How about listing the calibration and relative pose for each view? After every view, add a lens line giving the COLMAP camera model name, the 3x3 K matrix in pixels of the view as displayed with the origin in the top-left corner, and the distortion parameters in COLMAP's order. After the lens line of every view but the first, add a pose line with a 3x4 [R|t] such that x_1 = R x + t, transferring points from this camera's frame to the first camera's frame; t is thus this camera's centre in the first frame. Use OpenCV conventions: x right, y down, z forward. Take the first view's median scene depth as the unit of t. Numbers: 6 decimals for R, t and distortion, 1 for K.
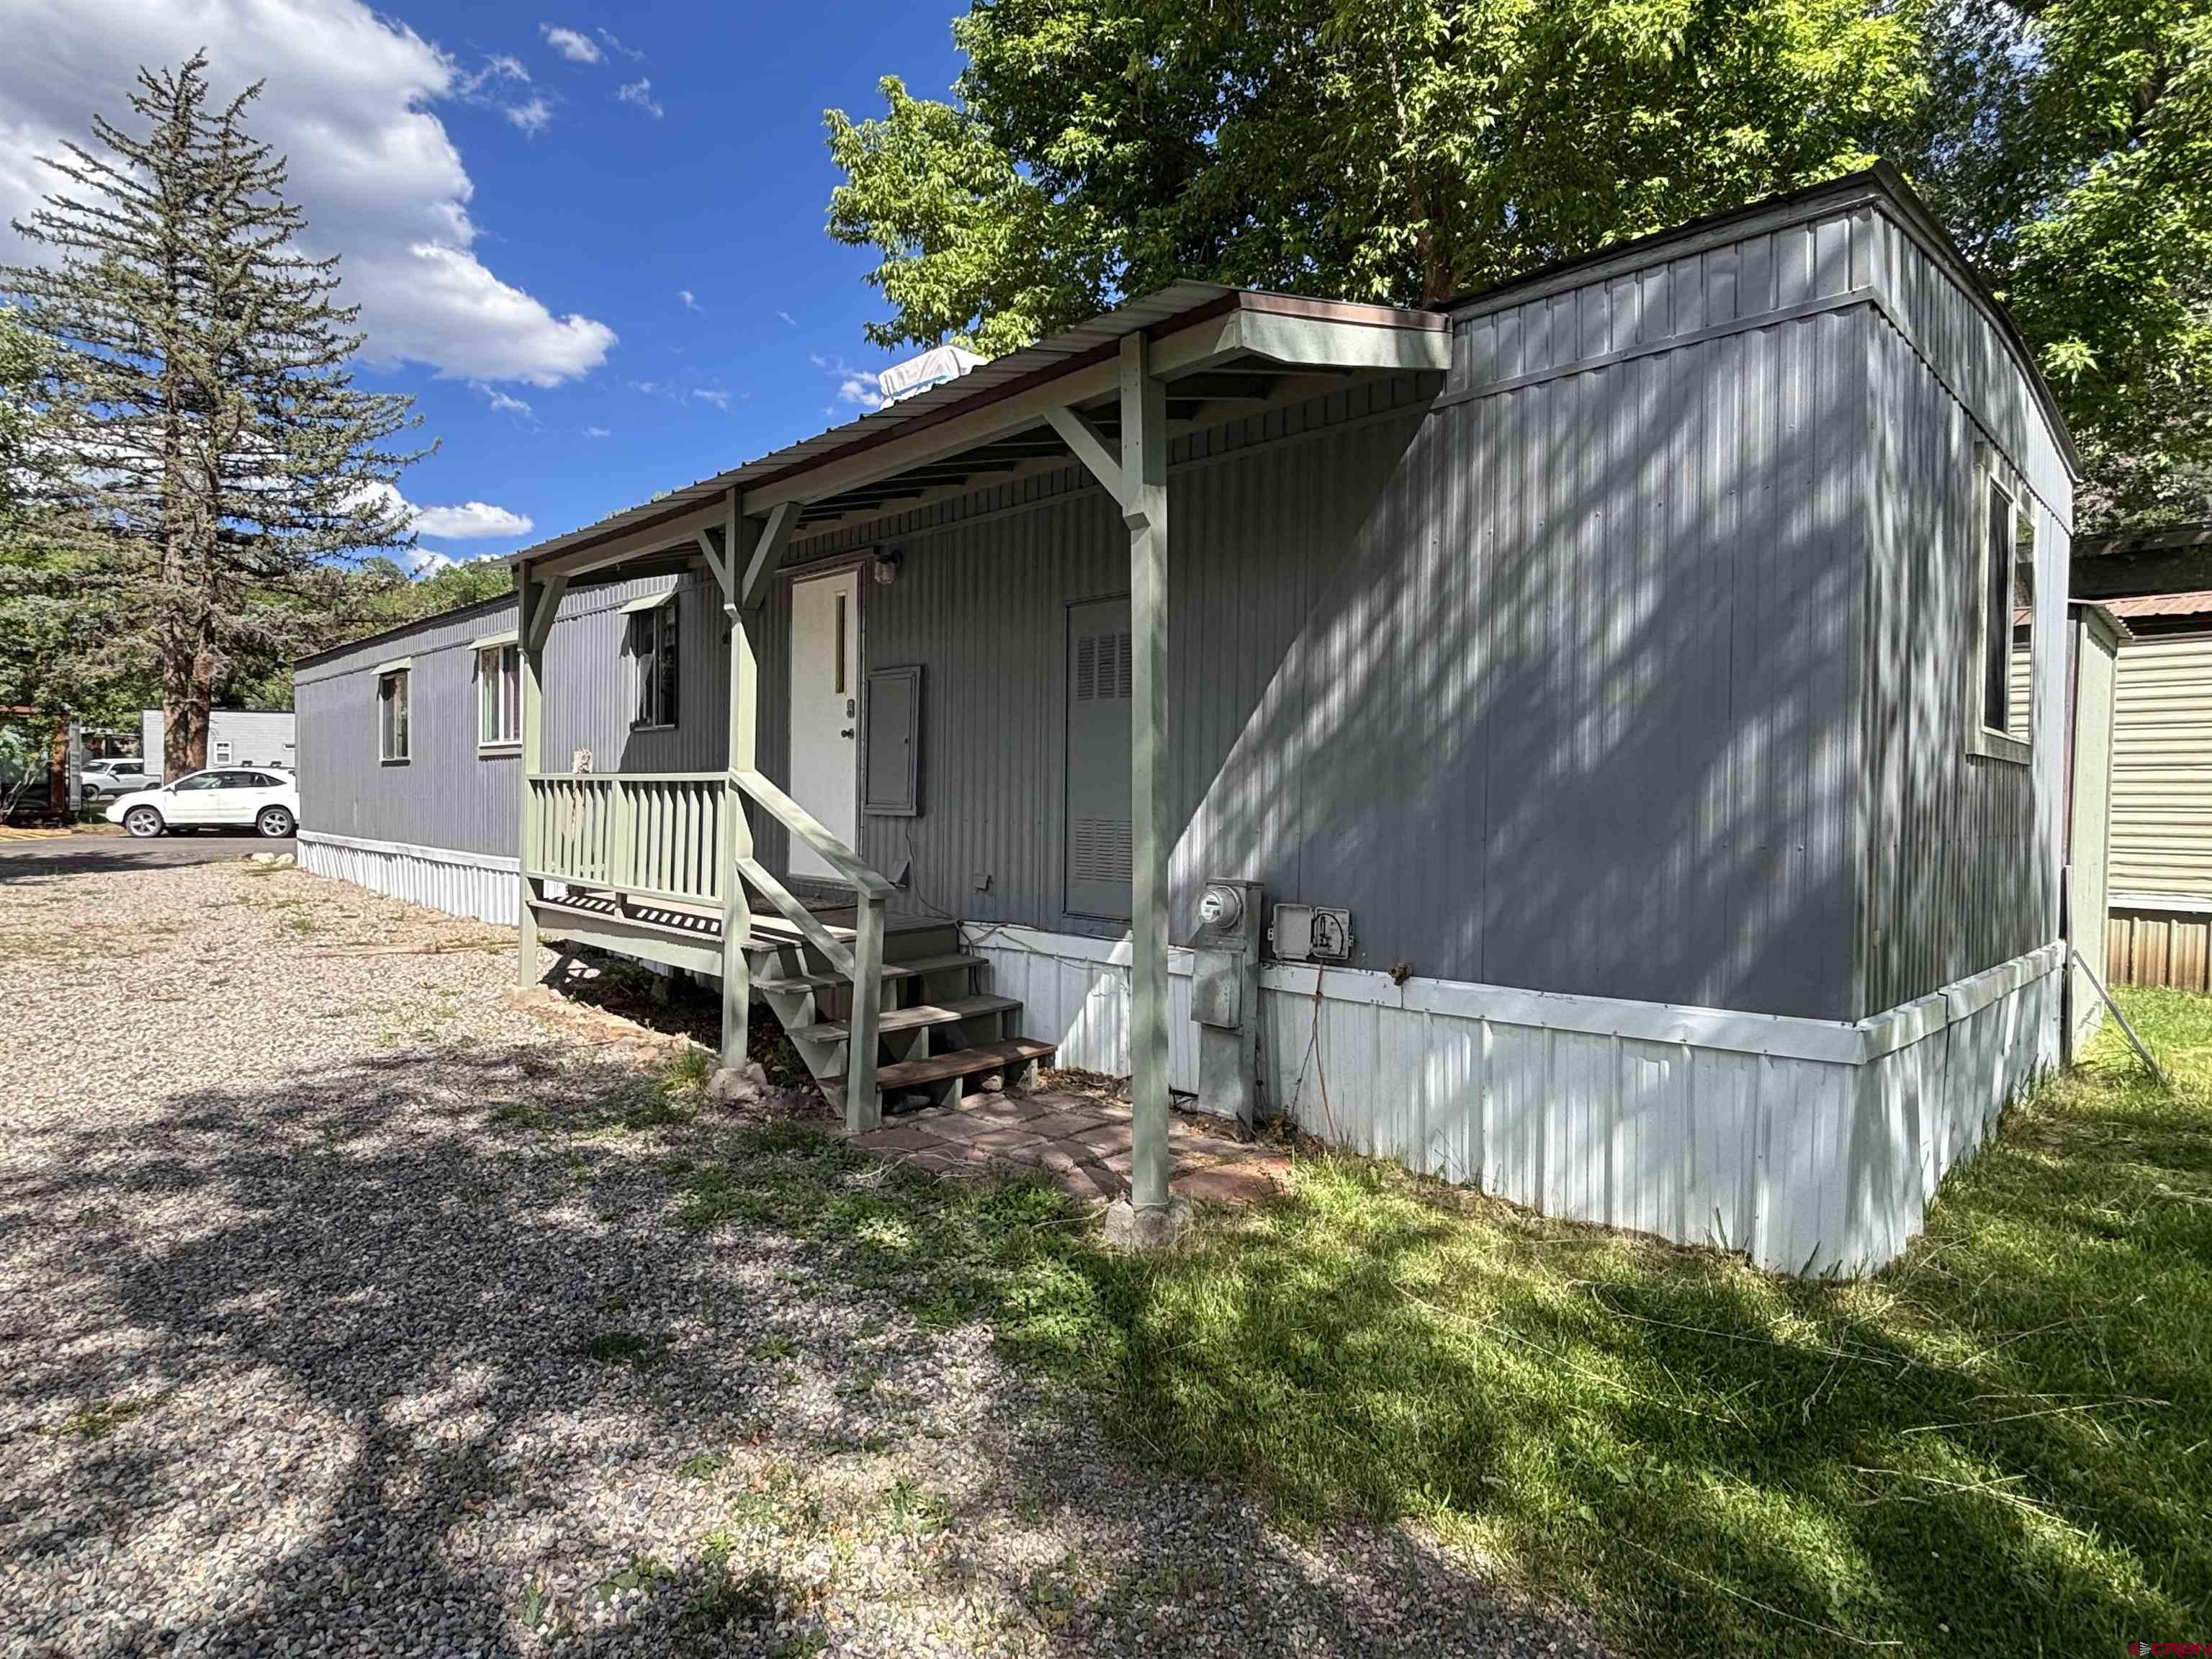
lens RADIAL K [[1159.5, 0, 1109.5], [0, 1159.5, 821.9], [0, 0, 1]] dist [-0.008206, 0.005778]
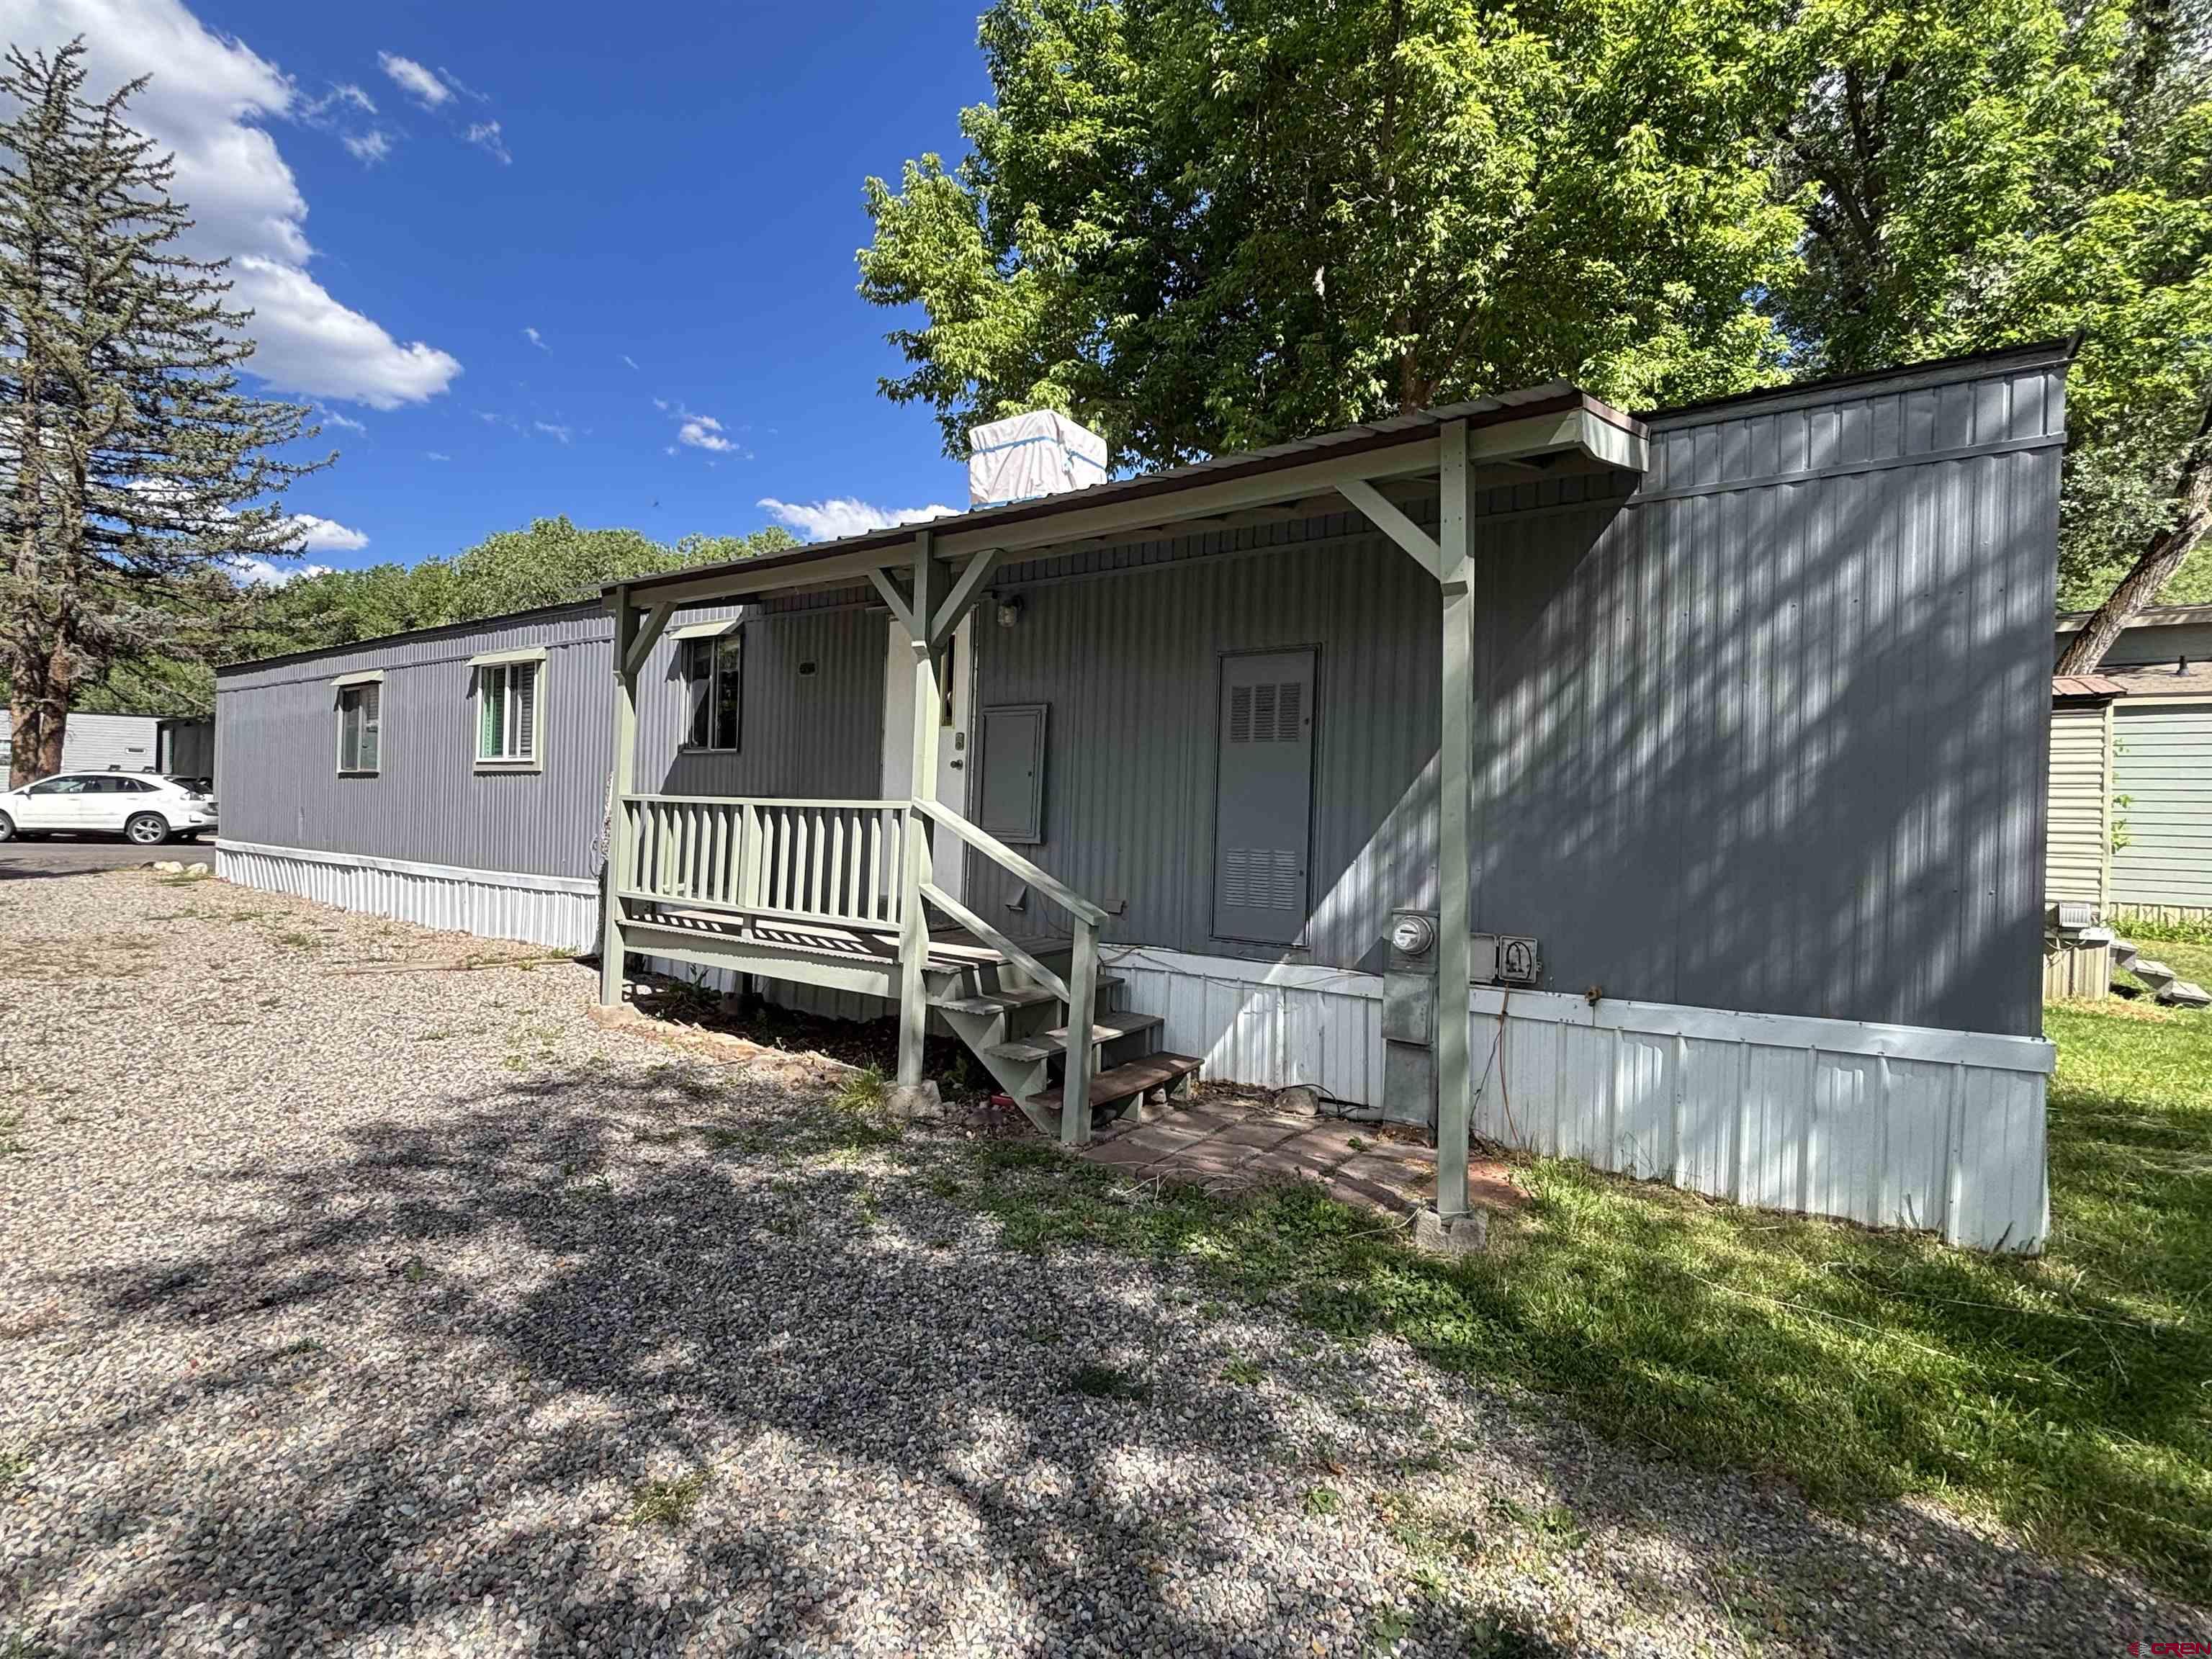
lens RADIAL K [[1033.1, 0, 1104.2], [0, 1033.1, 829.0], [0, 0, 1]] dist [-0.003774, 0.001510]
pose [[0.986849, 0.019735, 0.160434, -0.368687], [-0.017656, 0.999741, -0.014374, -0.009011], [-0.160676, 0.011352, 0.986942, 0.068717]]
